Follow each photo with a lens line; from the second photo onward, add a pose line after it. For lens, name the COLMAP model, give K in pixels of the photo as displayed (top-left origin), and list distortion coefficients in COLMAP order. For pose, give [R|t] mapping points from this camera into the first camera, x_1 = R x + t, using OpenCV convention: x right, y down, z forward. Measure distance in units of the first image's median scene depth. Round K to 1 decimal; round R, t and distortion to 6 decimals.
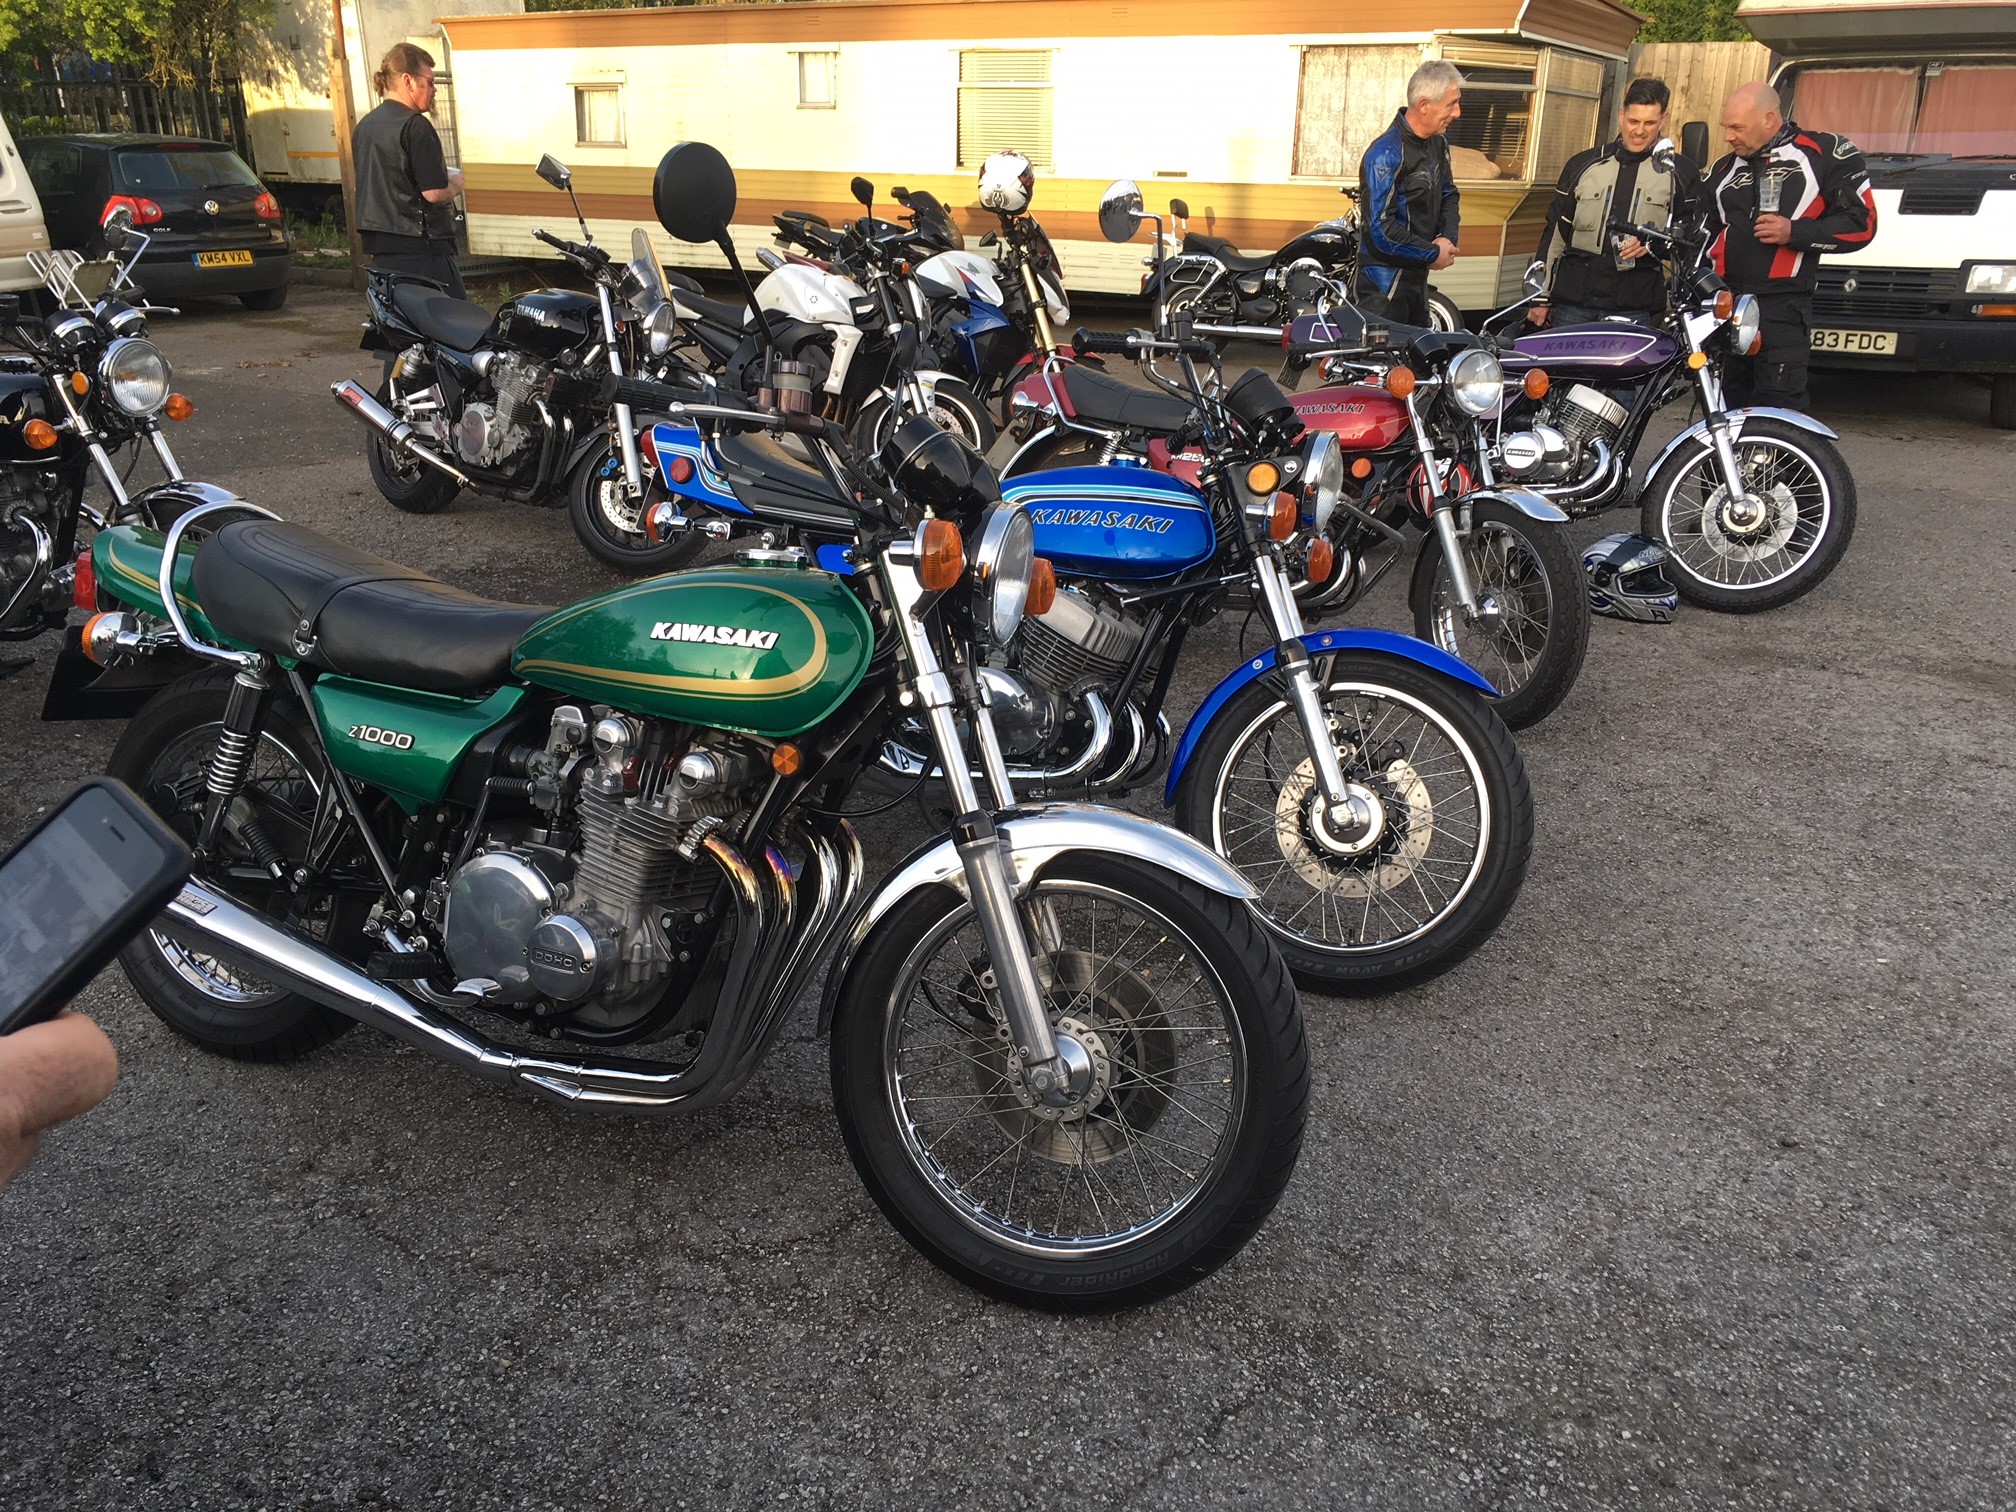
lens RADIAL K [[1720.1, 0, 1006.2], [0, 1720.1, 766.5], [0, 0, 1]] dist [0.062385, -0.085648]
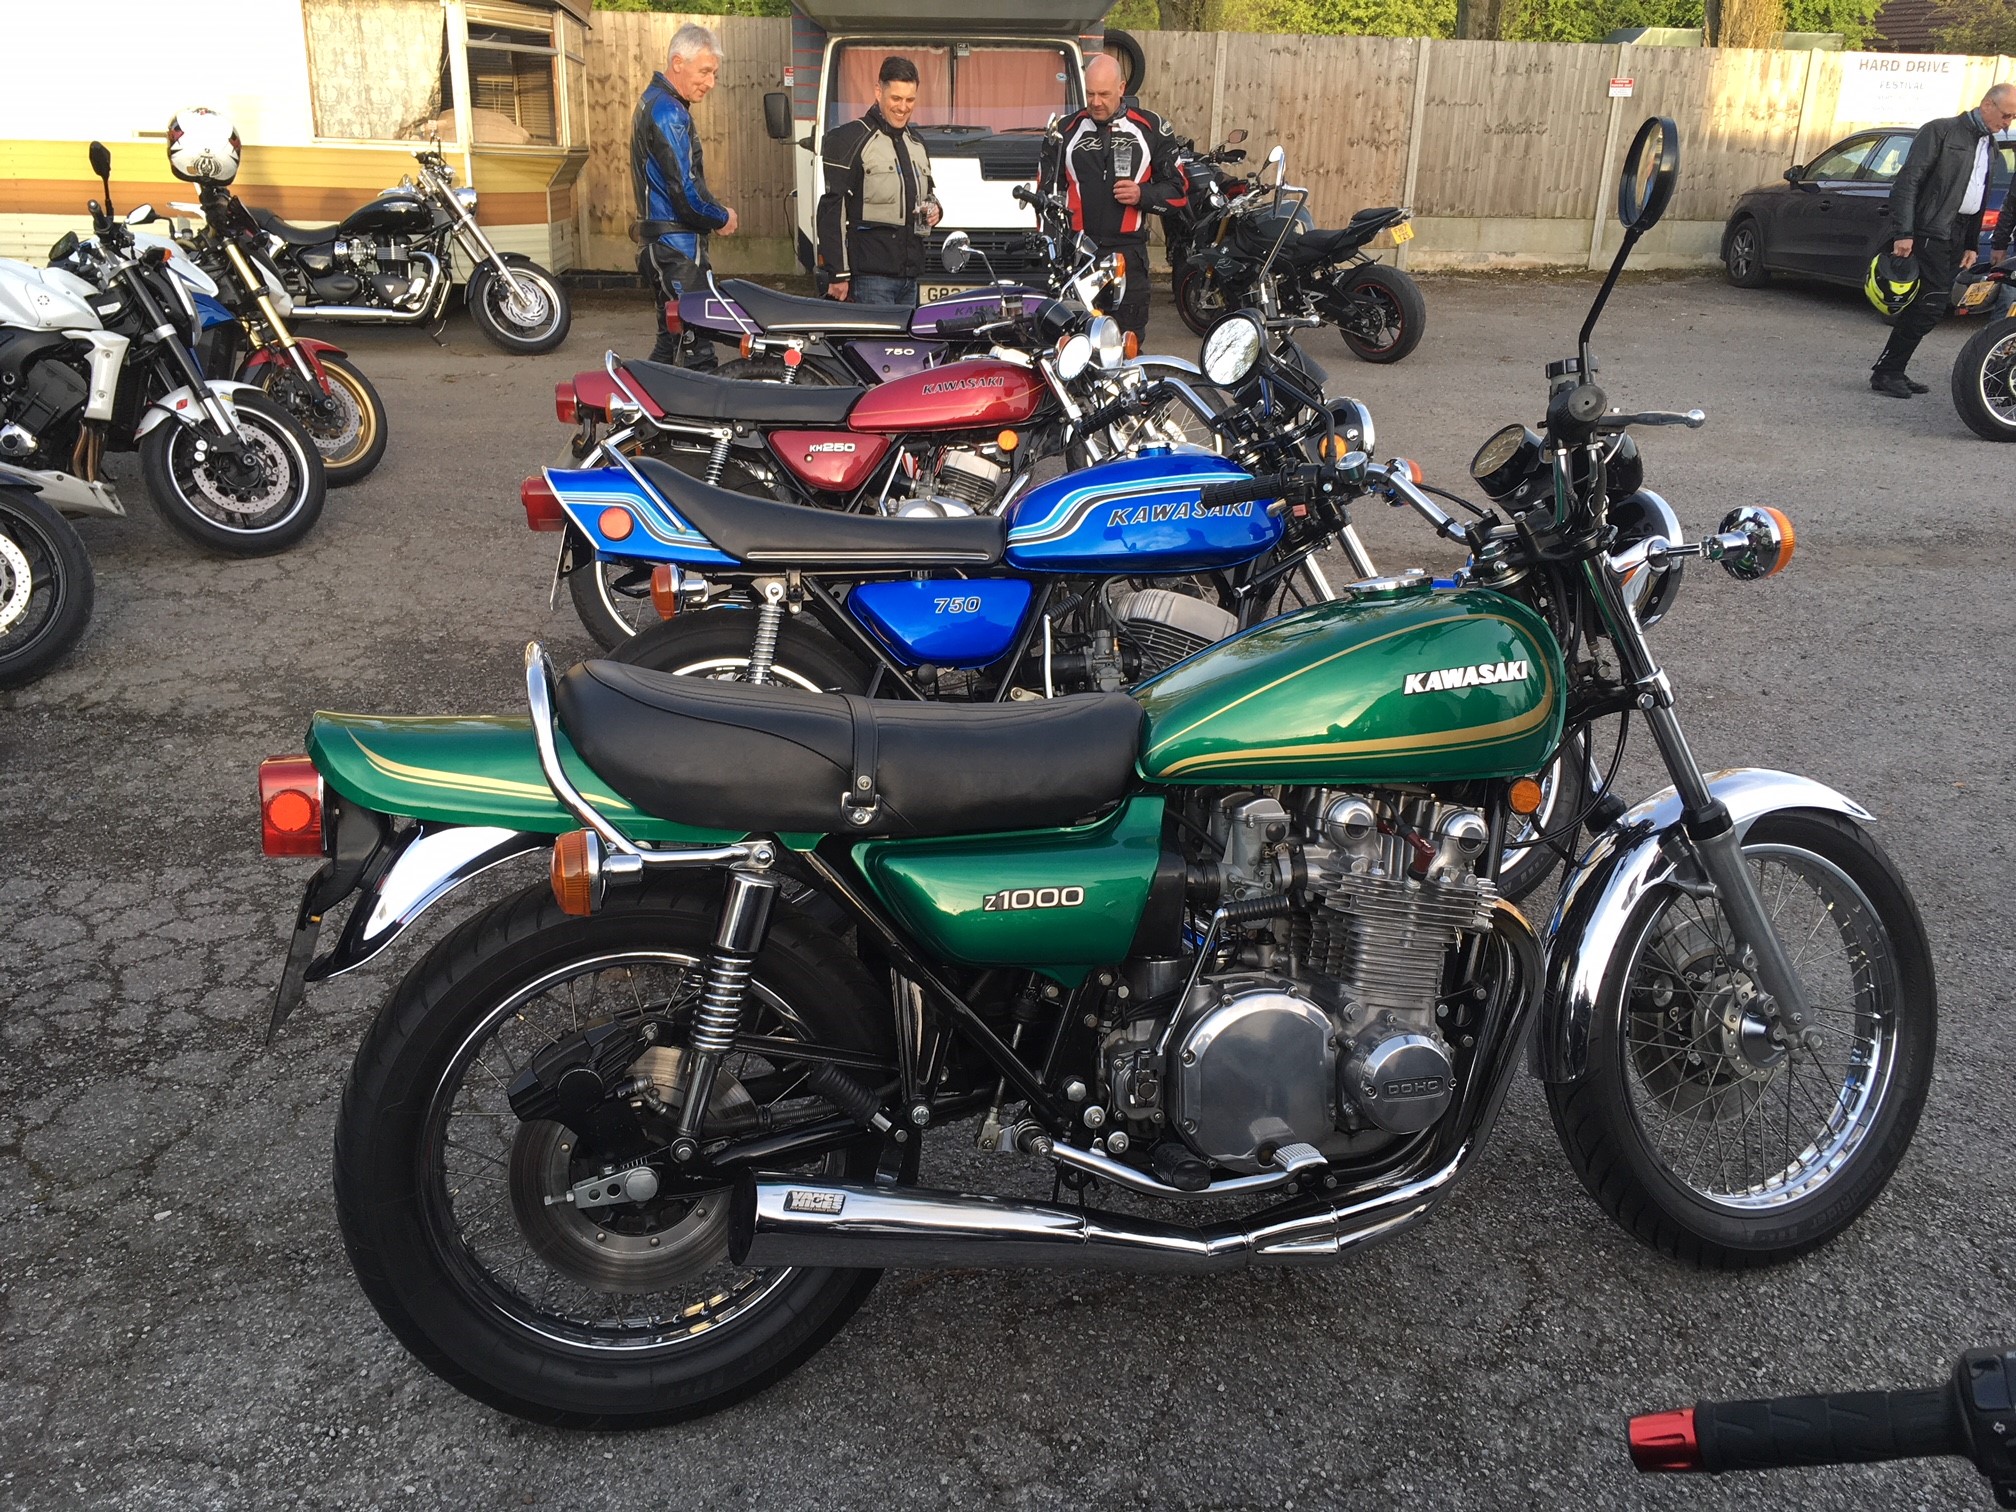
lens RADIAL K [[1720.1, 0, 1007.9], [0, 1720.1, 755.1], [0, 0, 1]] dist [0.062385, -0.085648]
pose [[0.766920, -0.212224, 0.605636, -0.631916], [0.203743, 0.975431, 0.083804, -0.112182], [-0.608542, 0.059123, 0.791316, 0.312001]]
